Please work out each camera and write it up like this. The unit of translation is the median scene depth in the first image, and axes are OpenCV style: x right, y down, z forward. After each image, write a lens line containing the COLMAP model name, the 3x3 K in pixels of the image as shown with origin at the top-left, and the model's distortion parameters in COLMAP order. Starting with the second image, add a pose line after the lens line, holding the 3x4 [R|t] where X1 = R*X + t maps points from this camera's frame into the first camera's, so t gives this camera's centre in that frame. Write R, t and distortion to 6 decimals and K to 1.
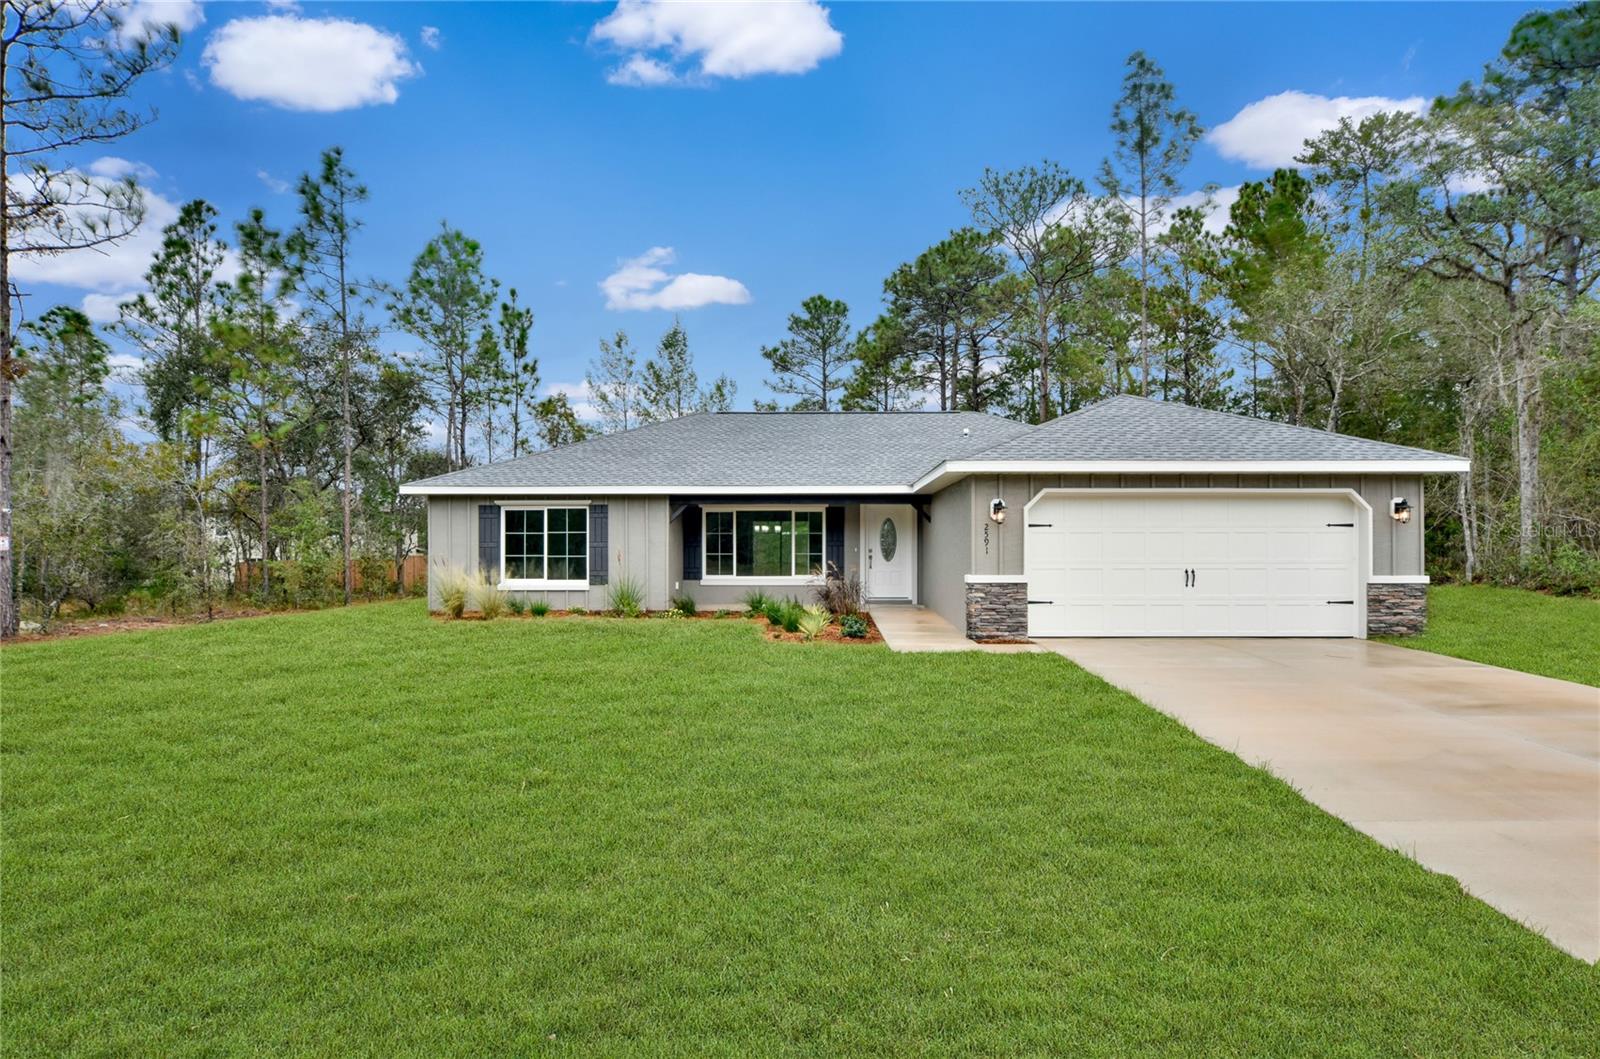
lens RADIAL K [[948.3, 0, 806.3], [0, 948.3, 544.9], [0, 0, 1]] dist [0.024097, 0.002027]
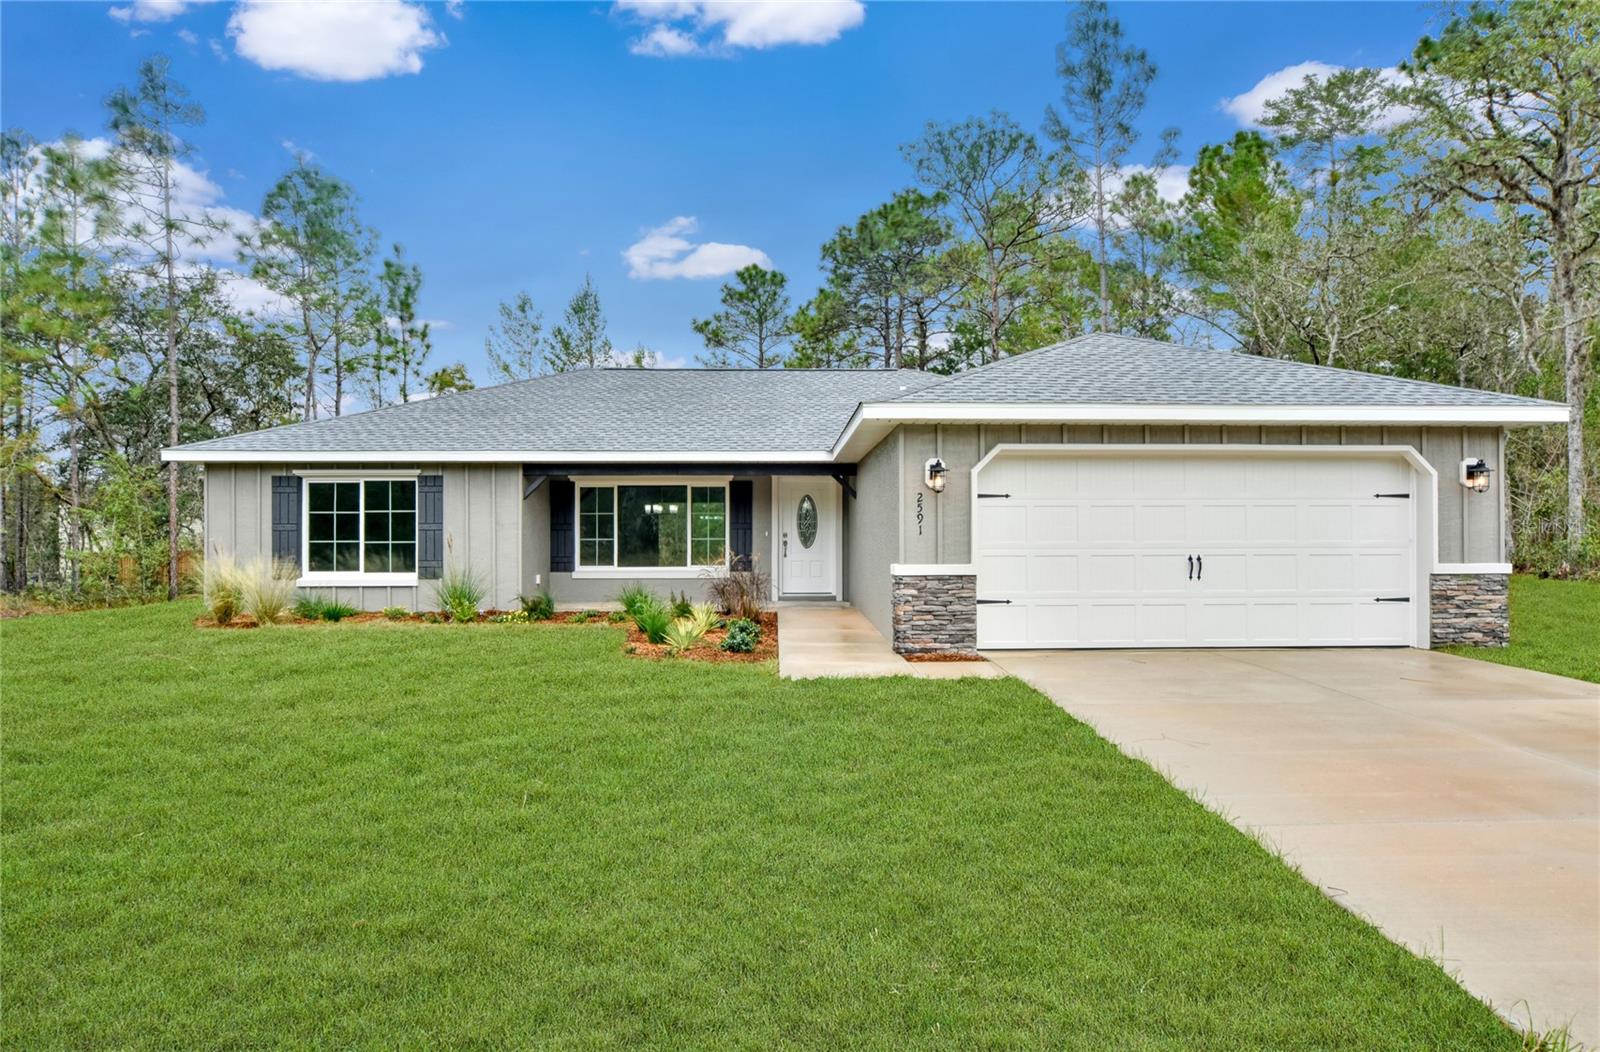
lens RADIAL K [[948.3, 0, 797.9], [0, 948.3, 521.1], [0, 0, 1]] dist [0.024097, 0.002027]
pose [[0.999110, -0.001365, 0.042167, 0.047469], [0.001998, 0.999886, -0.014985, 0.006870], [-0.042142, 0.015056, 0.998998, 0.201868]]
